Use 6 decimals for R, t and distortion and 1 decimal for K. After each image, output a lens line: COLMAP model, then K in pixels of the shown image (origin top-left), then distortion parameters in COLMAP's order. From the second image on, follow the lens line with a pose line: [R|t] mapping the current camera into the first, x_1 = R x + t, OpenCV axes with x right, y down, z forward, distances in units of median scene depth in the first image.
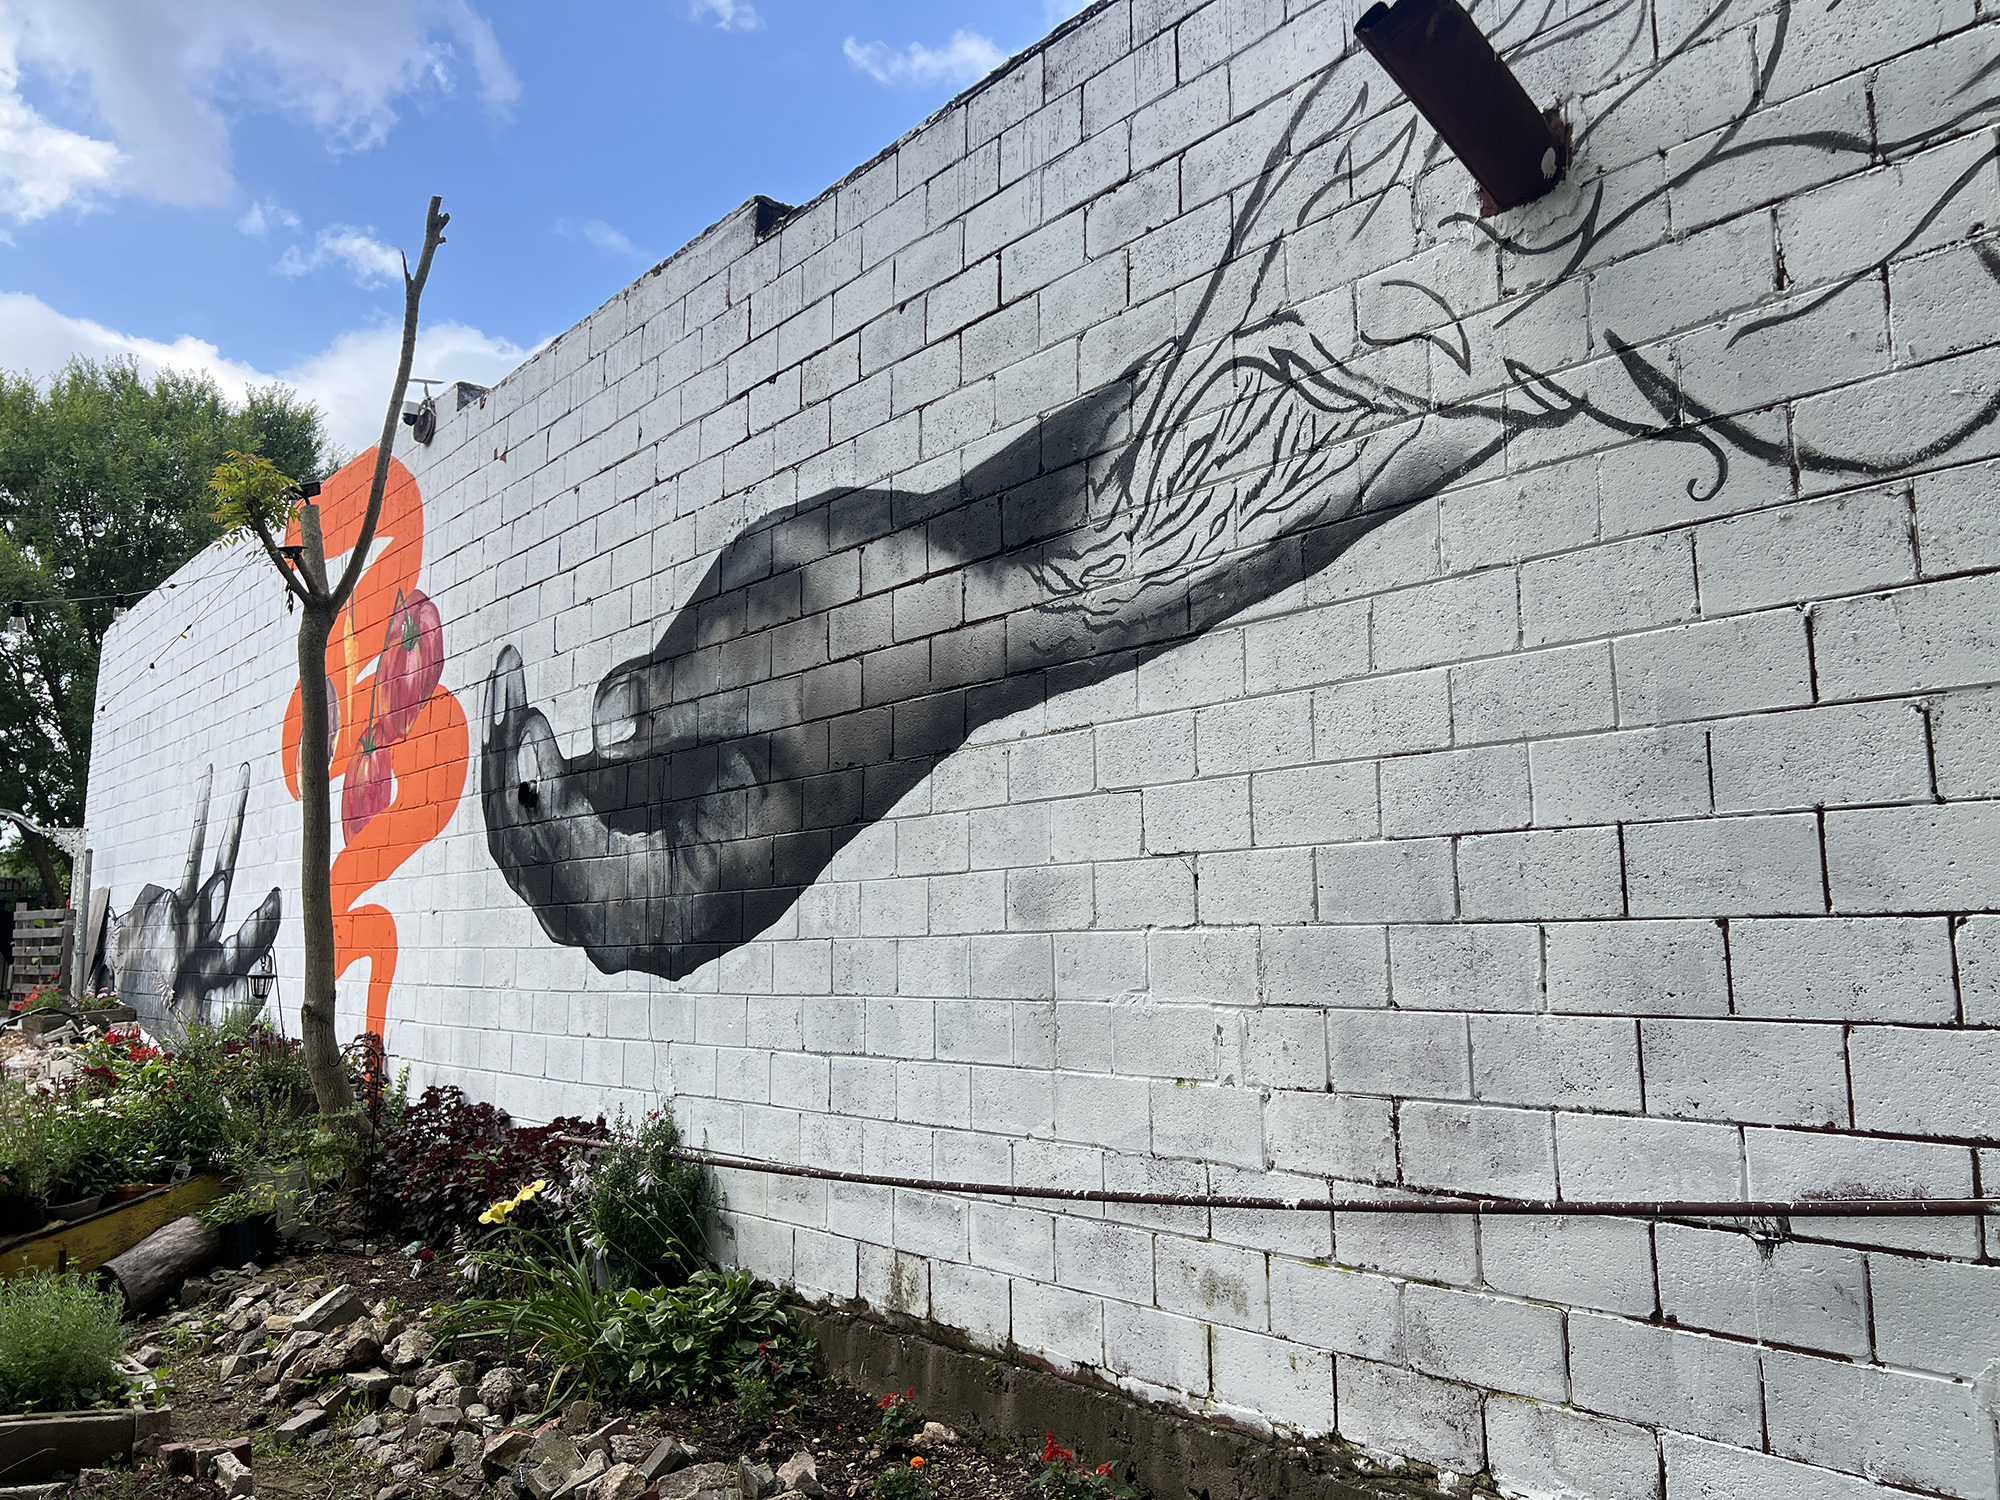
lens RADIAL K [[1503.3, 0, 1015.1], [0, 1503.3, 755.1], [0, 0, 1]] dist [0.044876, -0.045653]
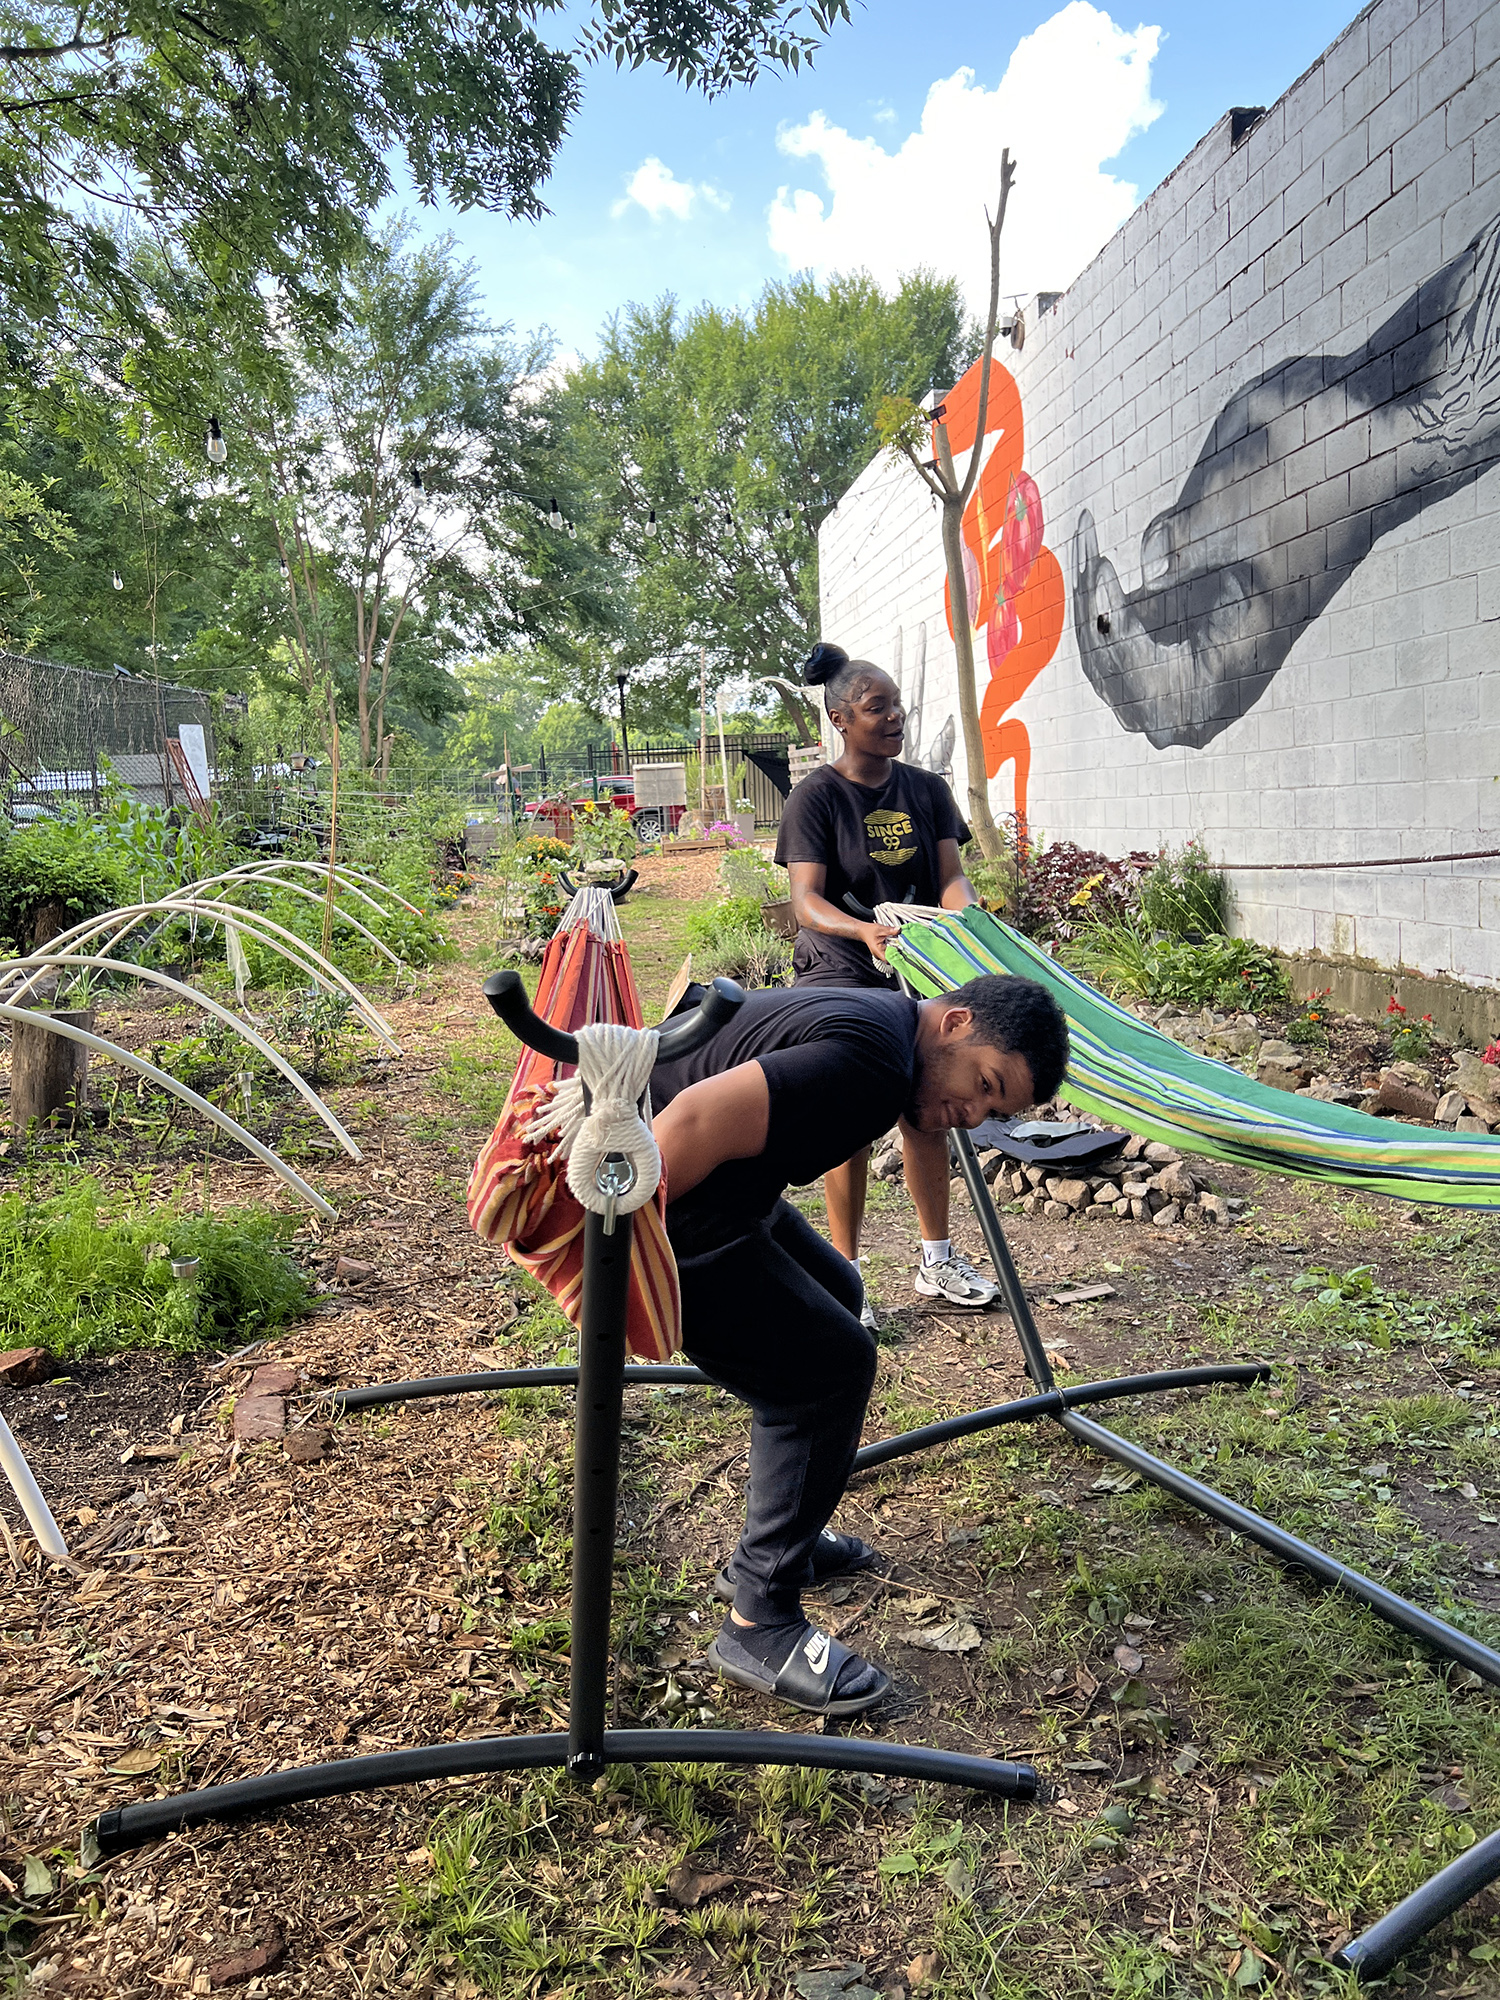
lens RADIAL K [[1503.3, 0, 753.7], [0, 1503.3, 996.9], [0, 0, 1]] dist [0.044876, -0.045653]
pose [[0.825581, 0.024548, -0.563750, 0.224355], [0.129755, 0.964024, 0.231996, -0.007565], [0.549163, -0.264681, 0.792694, -0.391978]]
